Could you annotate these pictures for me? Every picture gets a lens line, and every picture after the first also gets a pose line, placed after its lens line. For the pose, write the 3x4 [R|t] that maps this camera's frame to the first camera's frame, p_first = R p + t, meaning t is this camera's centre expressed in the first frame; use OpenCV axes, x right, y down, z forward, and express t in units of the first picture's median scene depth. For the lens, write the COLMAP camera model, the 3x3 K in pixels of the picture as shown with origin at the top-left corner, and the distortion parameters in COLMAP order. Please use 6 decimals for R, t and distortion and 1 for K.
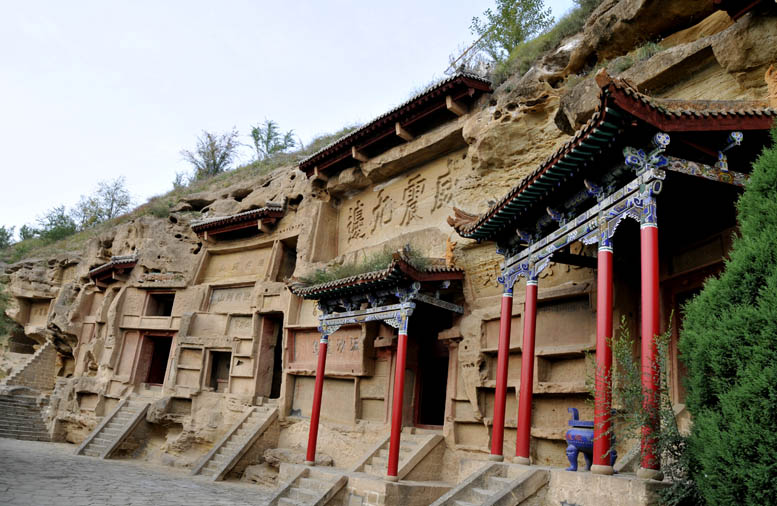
lens RADIAL K [[598.0, 0, 388.5], [0, 598.0, 253.0], [0, 0, 1]] dist [-0.120365, 0.085746]
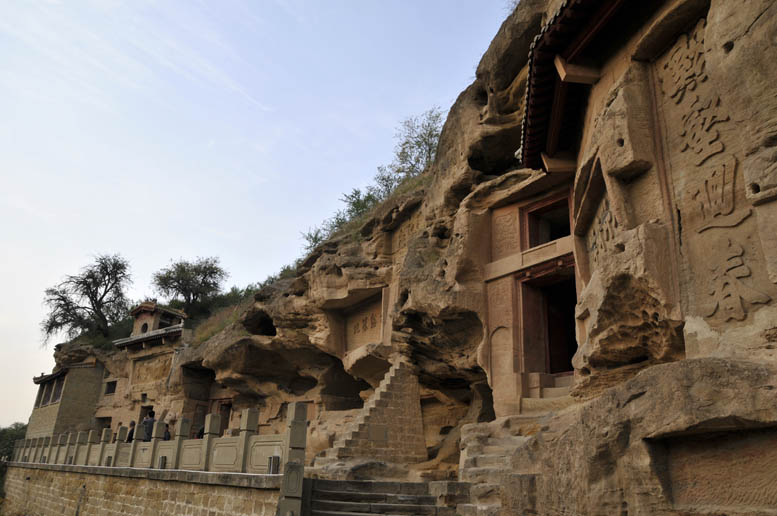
lens RADIAL K [[652.2, 0, 388.5], [0, 652.2, 258.0], [0, 0, 1]] dist [-0.004591, -0.000781]
pose [[0.886129, -0.213942, -0.411102, -0.535715], [0.187065, 0.976712, -0.105073, 0.189164], [0.424007, 0.016205, 0.905514, 0.763489]]
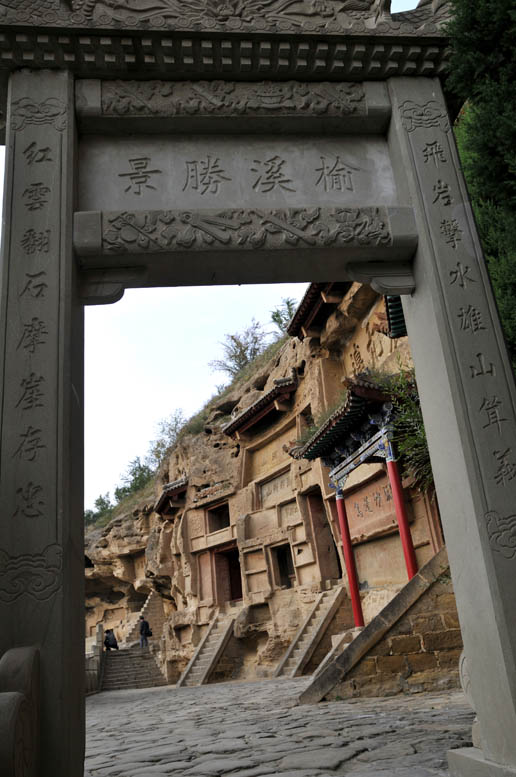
lens RADIAL K [[681.5, 0, 258.0], [0, 681.5, 388.5], [0, 0, 1]] dist [-0.048909, 0.006611]
pose [[0.875452, -0.343963, -0.339520, 0.125808], [0.319378, 0.938977, -0.127751, 0.052412], [0.362743, 0.003405, 0.931883, -0.024017]]
